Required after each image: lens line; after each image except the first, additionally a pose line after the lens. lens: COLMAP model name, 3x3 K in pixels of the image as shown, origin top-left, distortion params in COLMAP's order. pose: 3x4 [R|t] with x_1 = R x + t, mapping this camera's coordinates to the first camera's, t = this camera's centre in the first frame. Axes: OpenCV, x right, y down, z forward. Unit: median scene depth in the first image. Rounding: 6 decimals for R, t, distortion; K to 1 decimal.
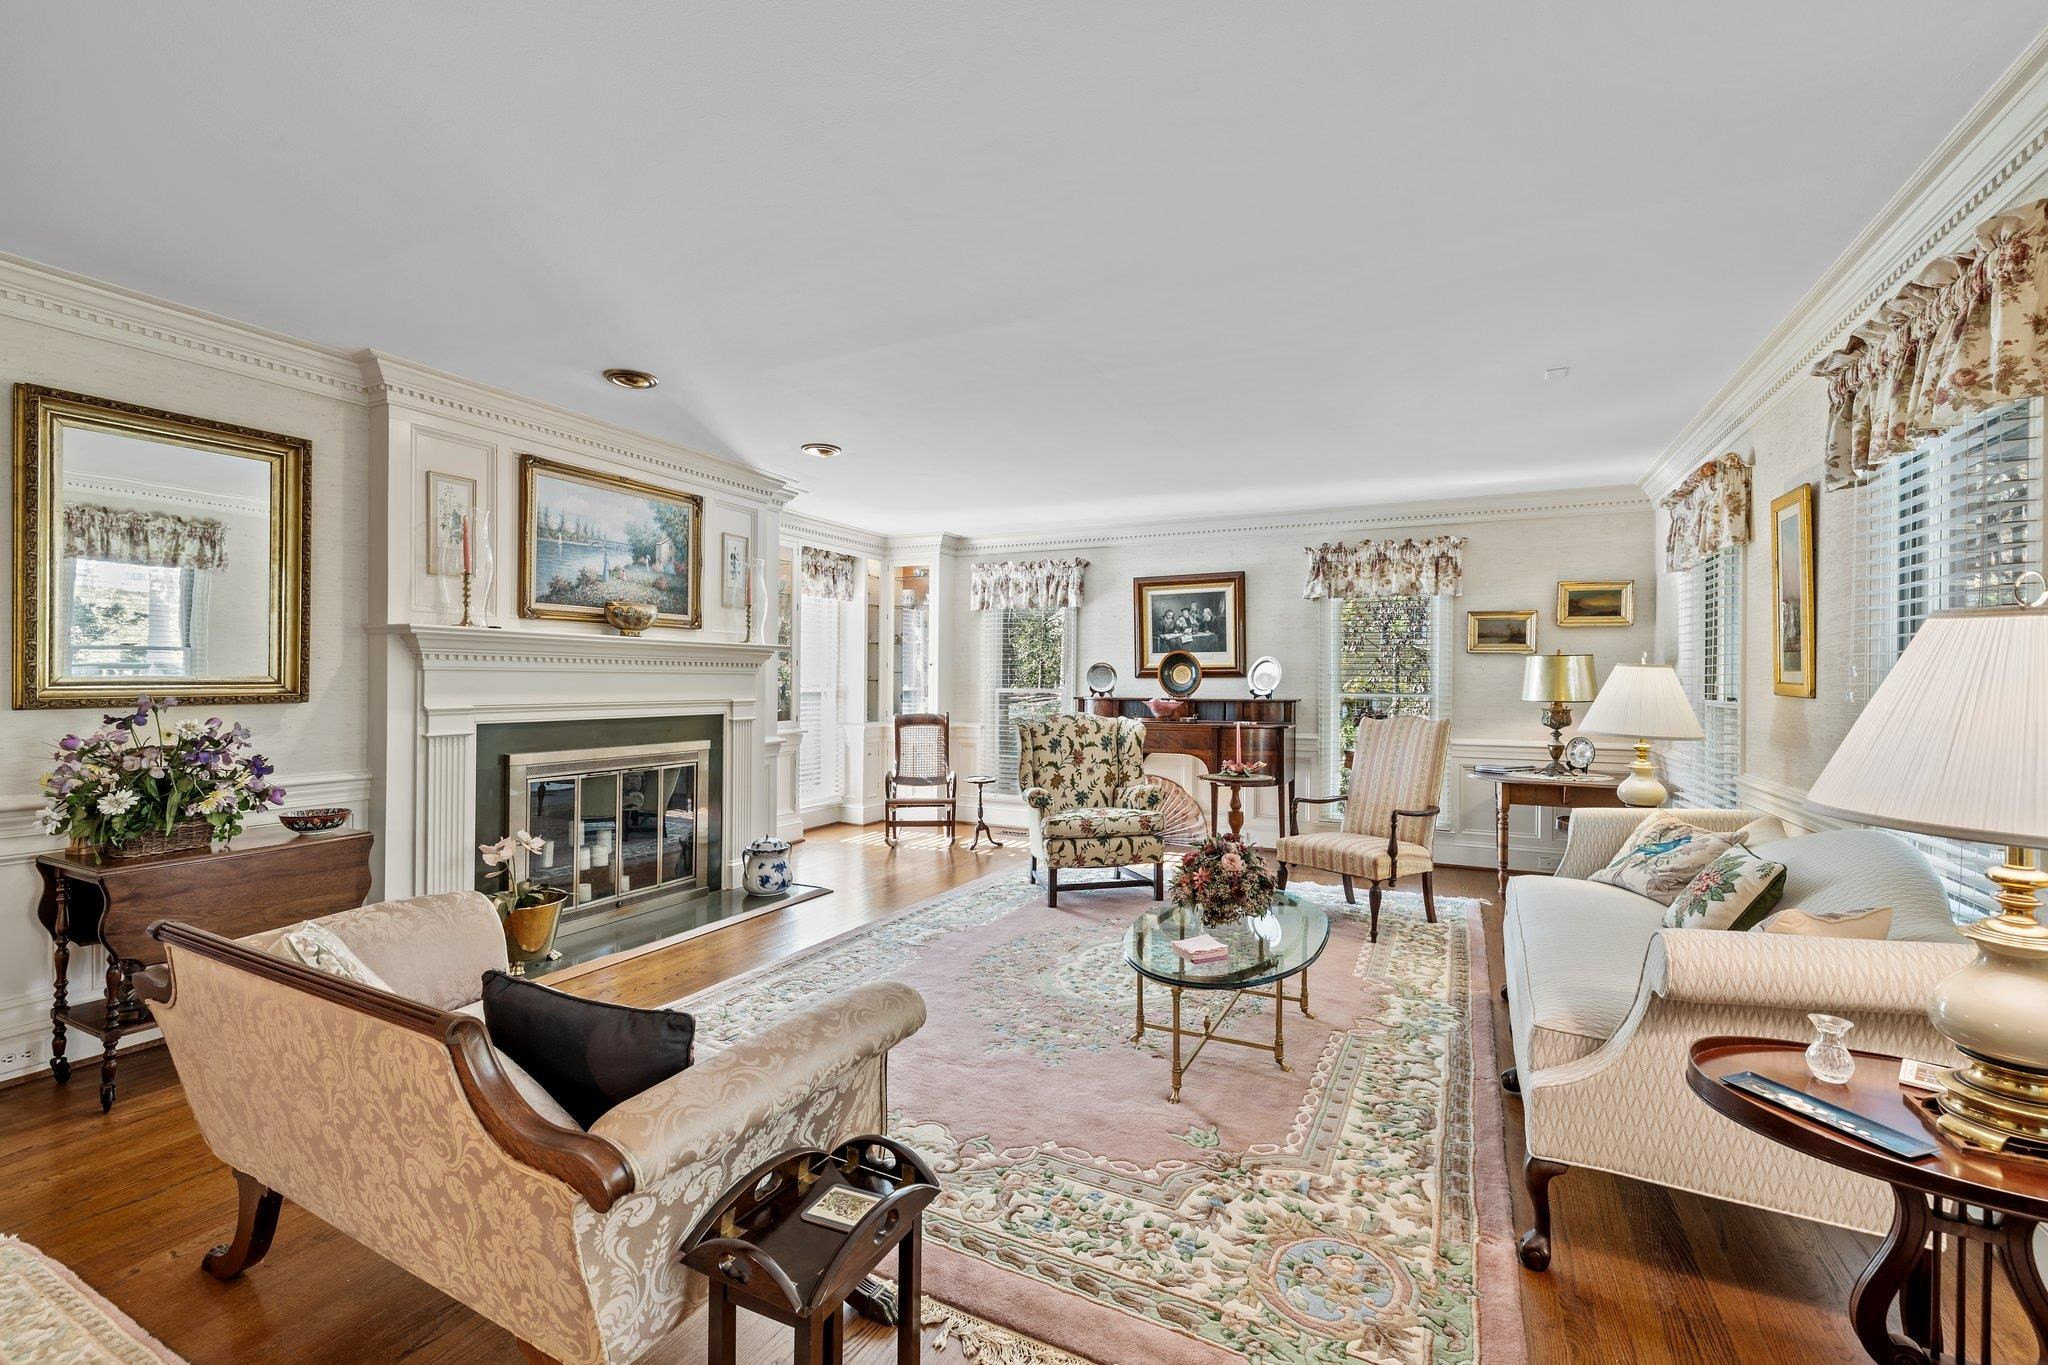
lens RADIAL K [[858.7, 0, 1030.0], [0, 858.7, 676.2], [0, 0, 1]] dist [0.002129, 0.000478]
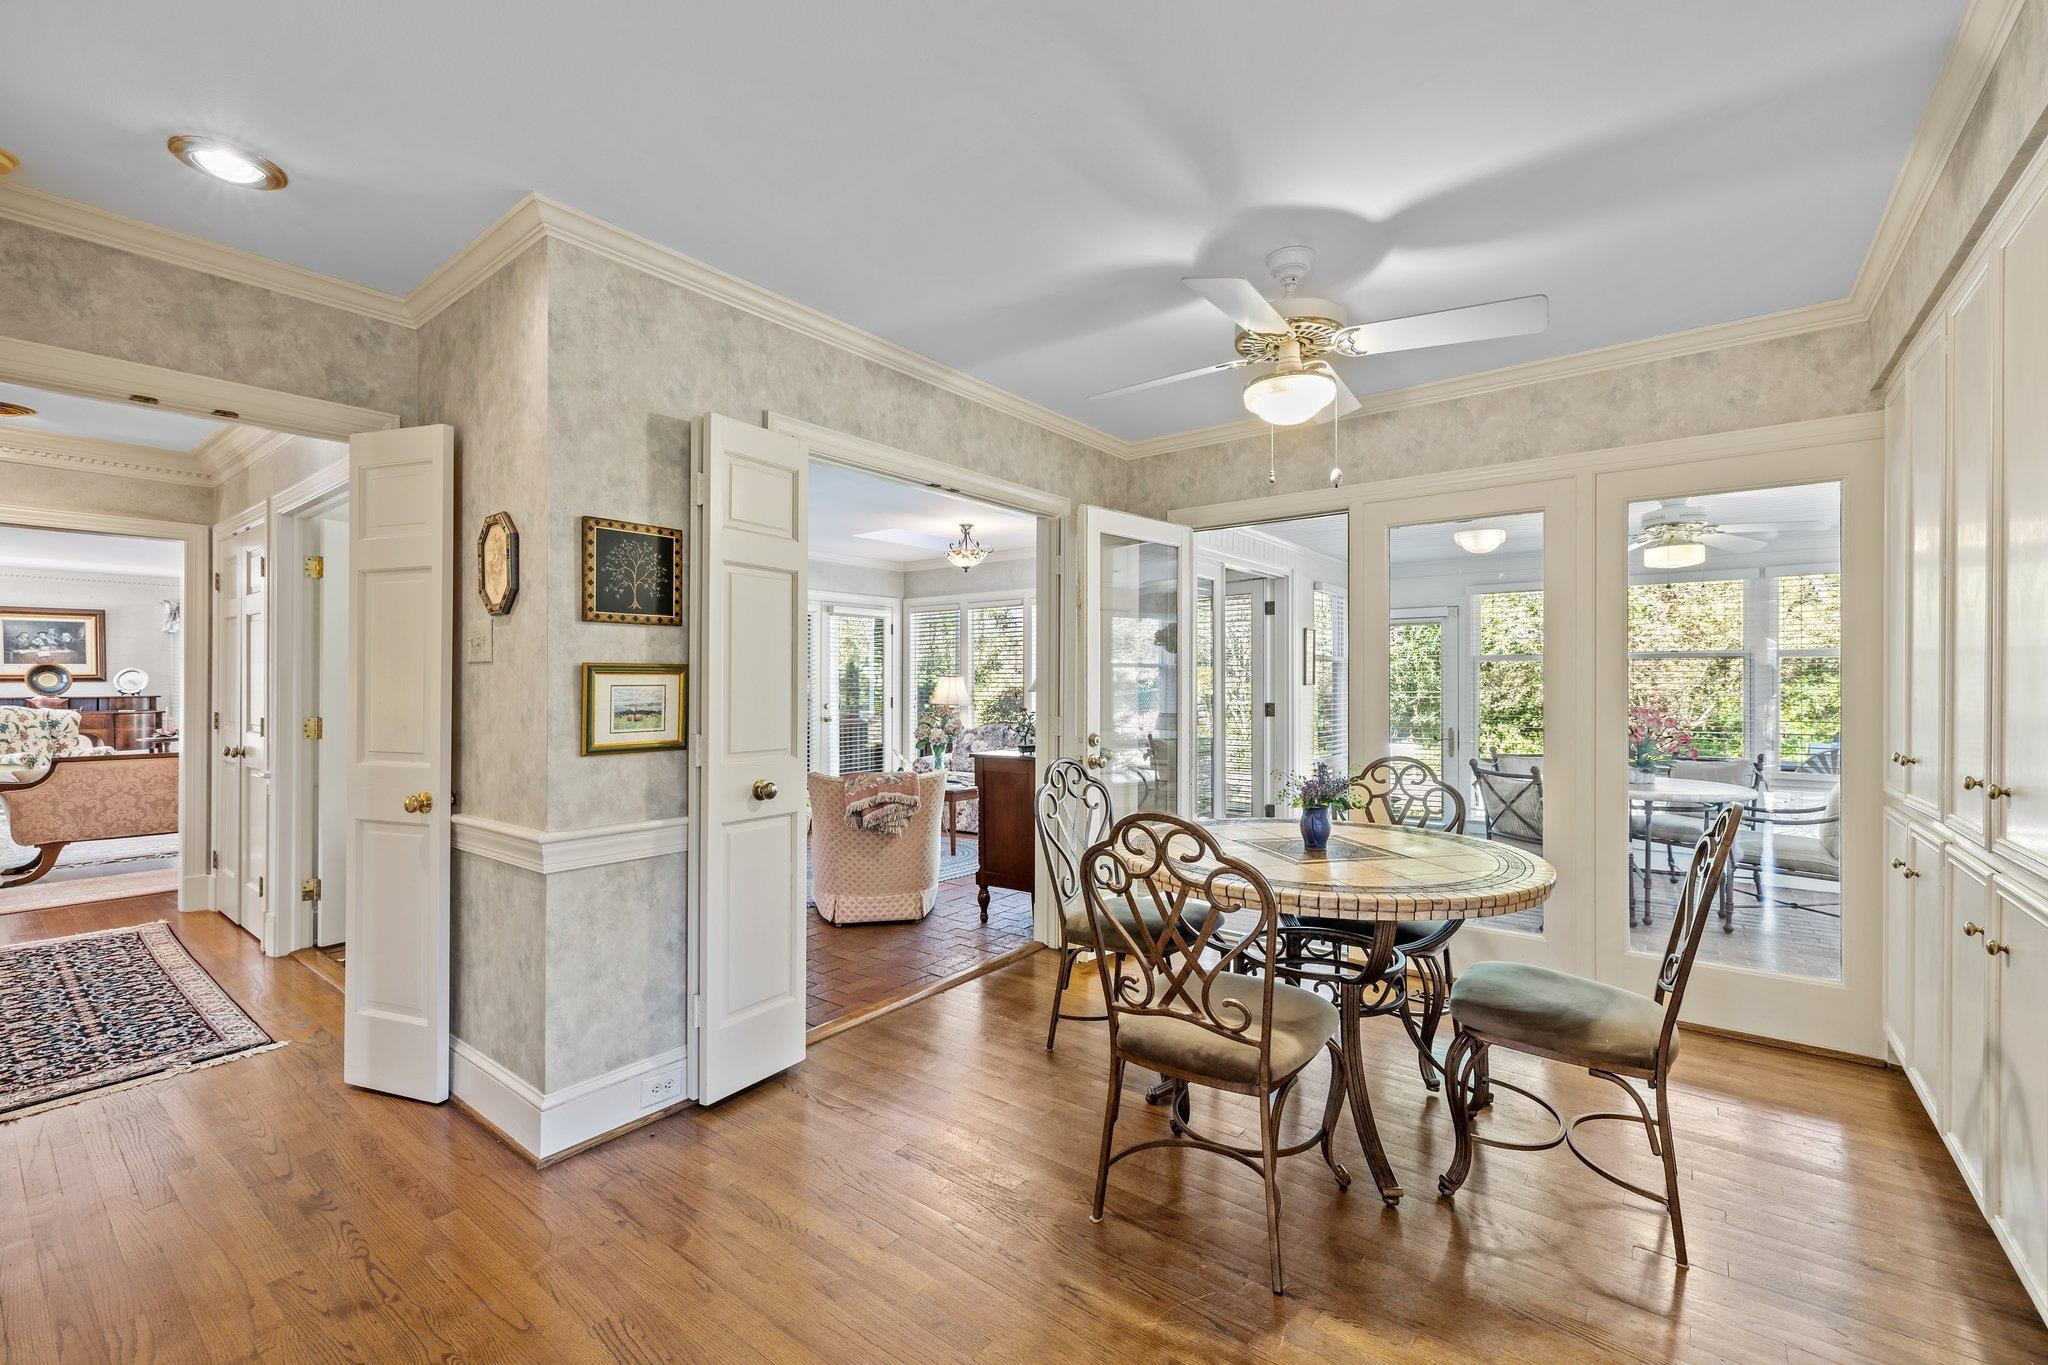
lens RADIAL K [[858.7, 0, 1024.3], [0, 858.7, 686.3], [0, 0, 1]] dist [0.002129, 0.000478]
pose [[0.199479, -0.009561, 0.979855, -0.893269], [-0.003658, 0.999938, 0.010502, -0.012056], [-0.979895, -0.005679, 0.199431, -0.855300]]
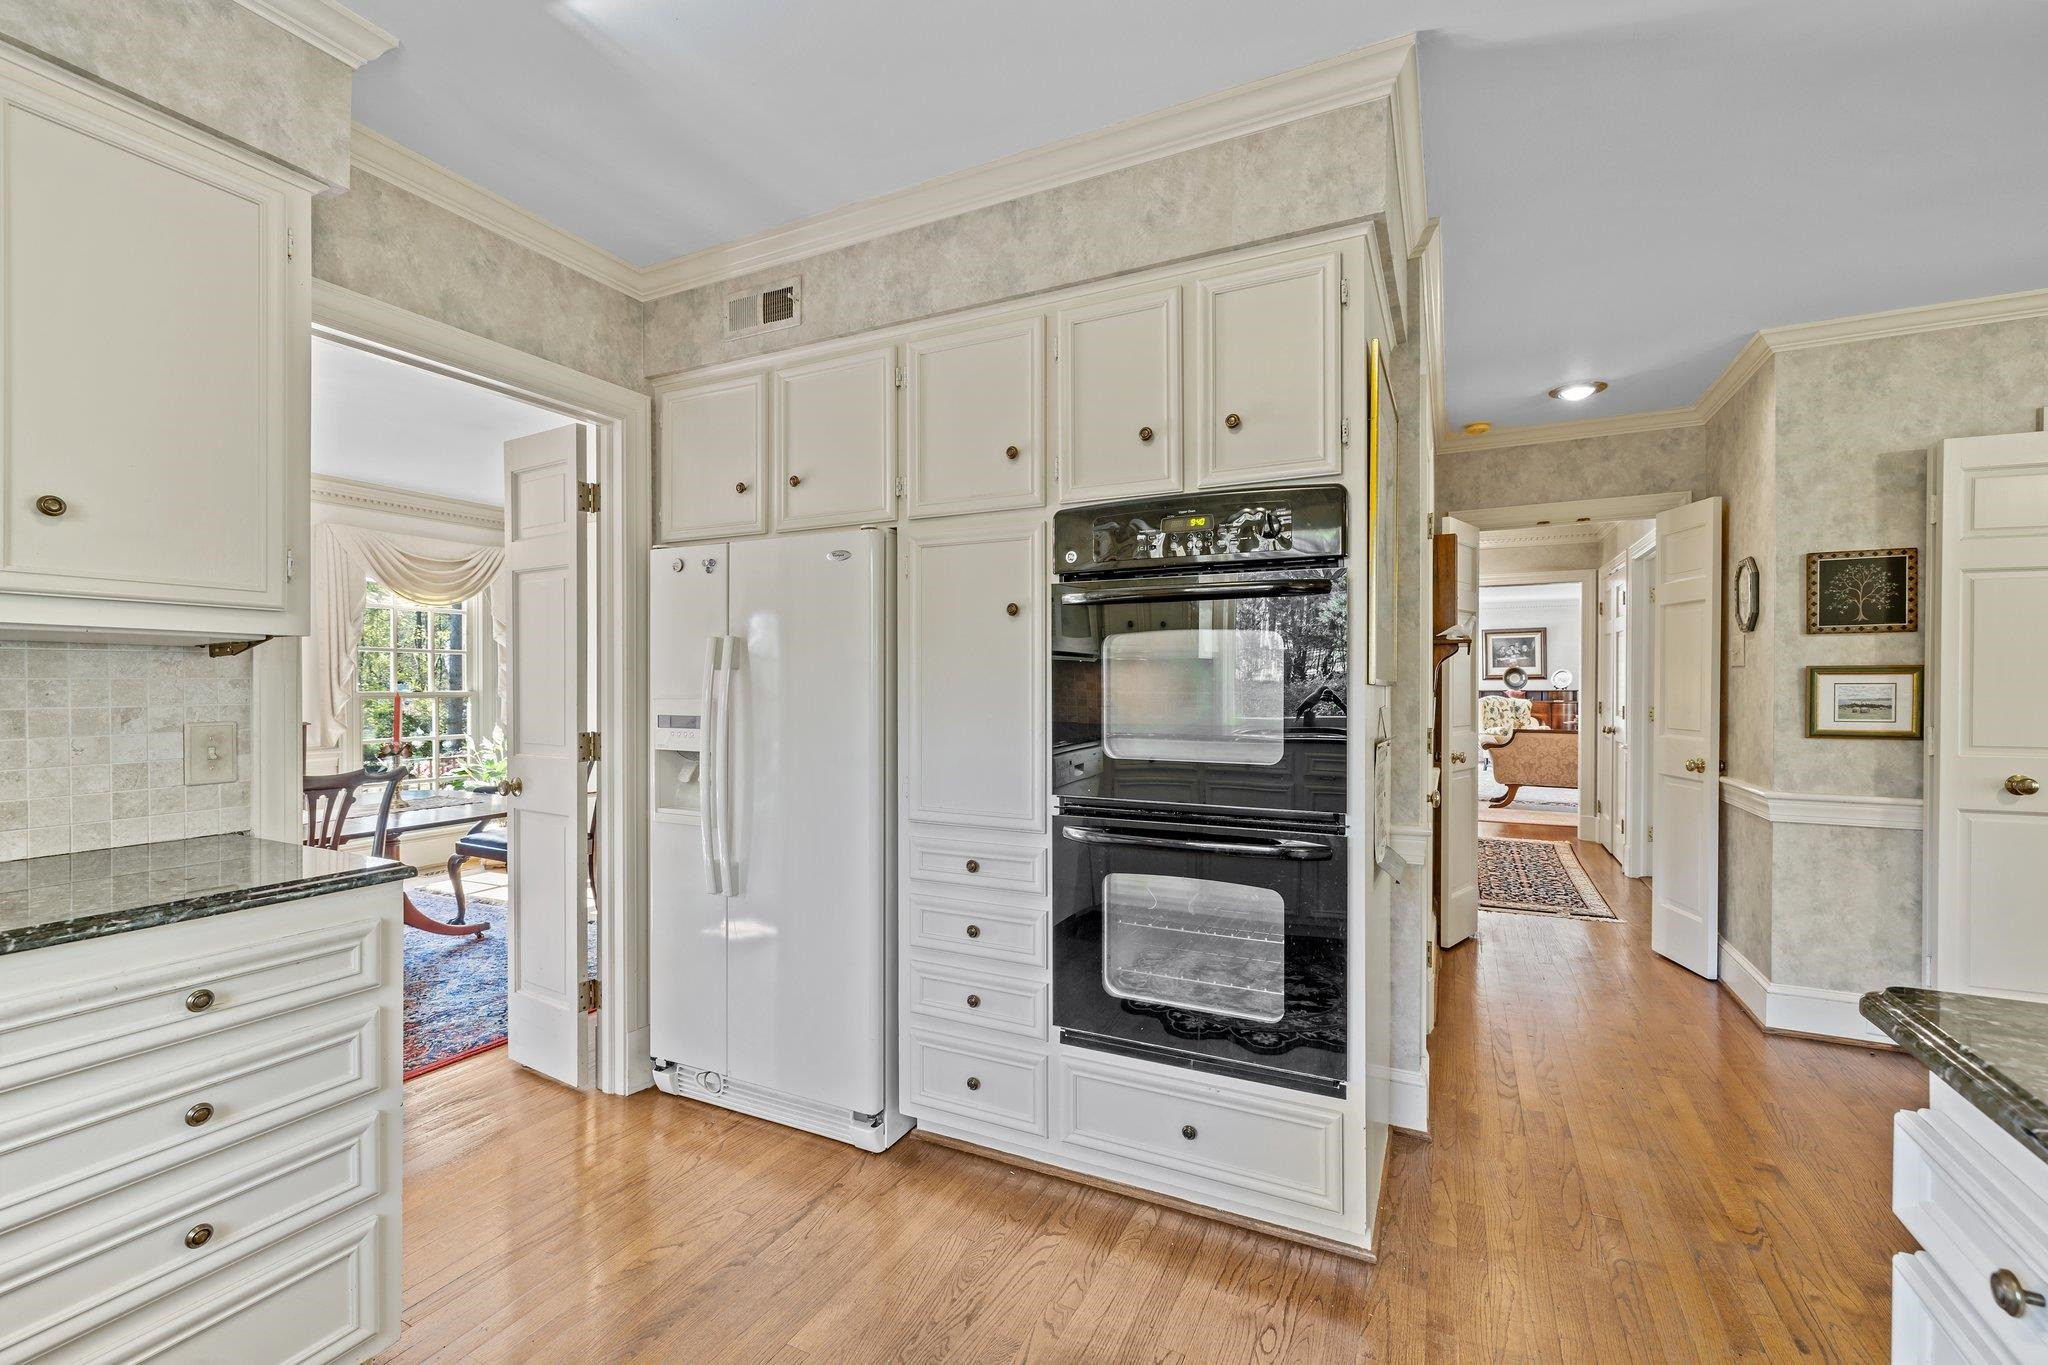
lens RADIAL K [[858.7, 0, 1027.5], [0, 858.7, 683.2], [0, 0, 1]] dist [0.002129, 0.000478]
pose [[0.999963, -0.008334, 0.002001, -0.989394], [0.008320, 0.999940, 0.007175, -0.014598], [-0.002060, -0.007158, 0.999972, -1.042861]]
